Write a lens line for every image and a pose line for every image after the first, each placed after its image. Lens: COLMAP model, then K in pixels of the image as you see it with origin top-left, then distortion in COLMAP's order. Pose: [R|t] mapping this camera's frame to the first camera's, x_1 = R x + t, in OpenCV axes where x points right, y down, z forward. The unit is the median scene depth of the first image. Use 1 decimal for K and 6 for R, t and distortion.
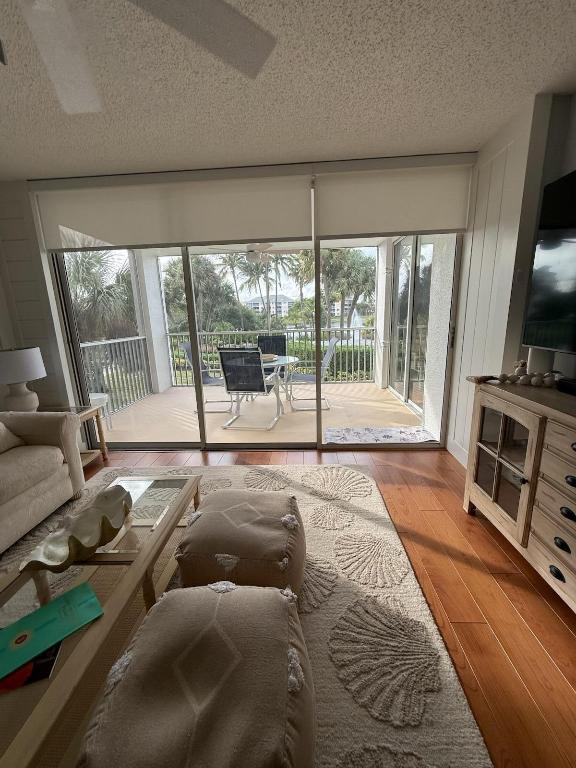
lens RADIAL K [[304.6, 0, 289.0], [0, 304.6, 382.7], [0, 0, 1]] dist [0.002578, 0.000133]
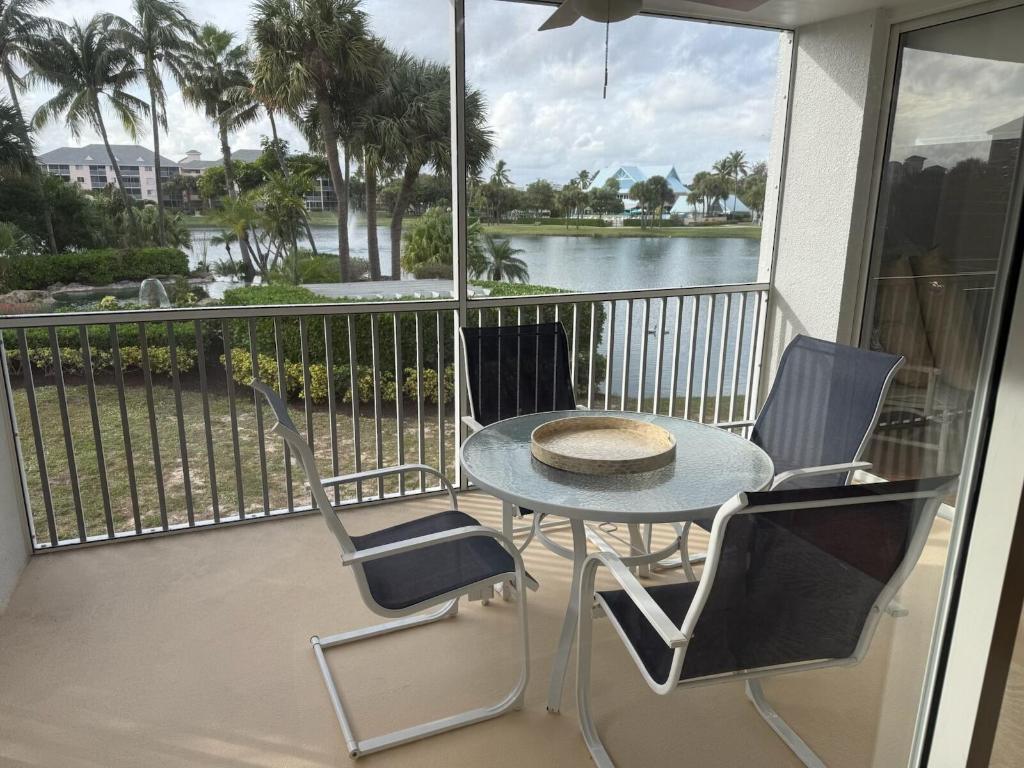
lens RADIAL K [[717.8, 0, 505.5], [0, 717.8, 386.5], [0, 0, 1]] dist [0.038215, -0.043371]
pose [[0.904586, -0.067929, 0.420844, -0.546675], [0.057763, 0.997649, 0.036873, -0.206270], [-0.422359, -0.009045, 0.906383, 0.737049]]
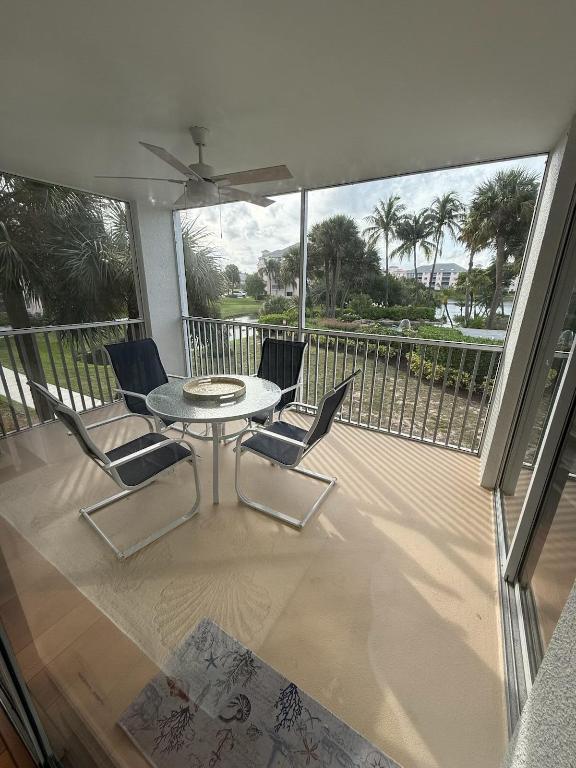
lens RADIAL K [[304.6, 0, 289.0], [0, 304.6, 382.7], [0, 0, 1]] dist [0.002578, 0.000133]
pose [[0.880030, 0.188732, -0.435807, 0.370363], [-0.145759, 0.980693, 0.130369, -0.253948], [0.451997, -0.051206, 0.890548, 0.786671]]
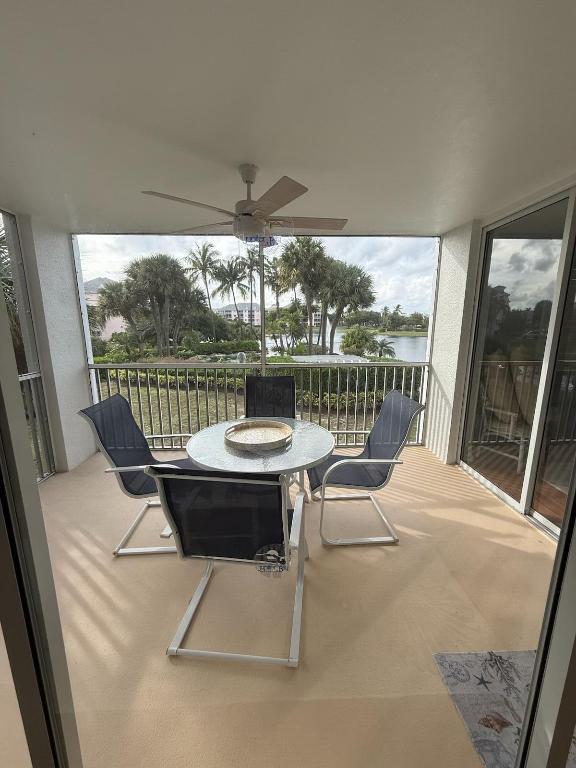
lens RADIAL K [[304.6, 0, 289.0], [0, 304.6, 382.7], [0, 0, 1]] dist [0.002578, 0.000133]
pose [[0.995568, 0.011484, 0.093341, -0.126095], [-0.009023, 0.999602, -0.026744, -0.212180], [-0.093611, 0.025783, 0.995275, 0.687962]]
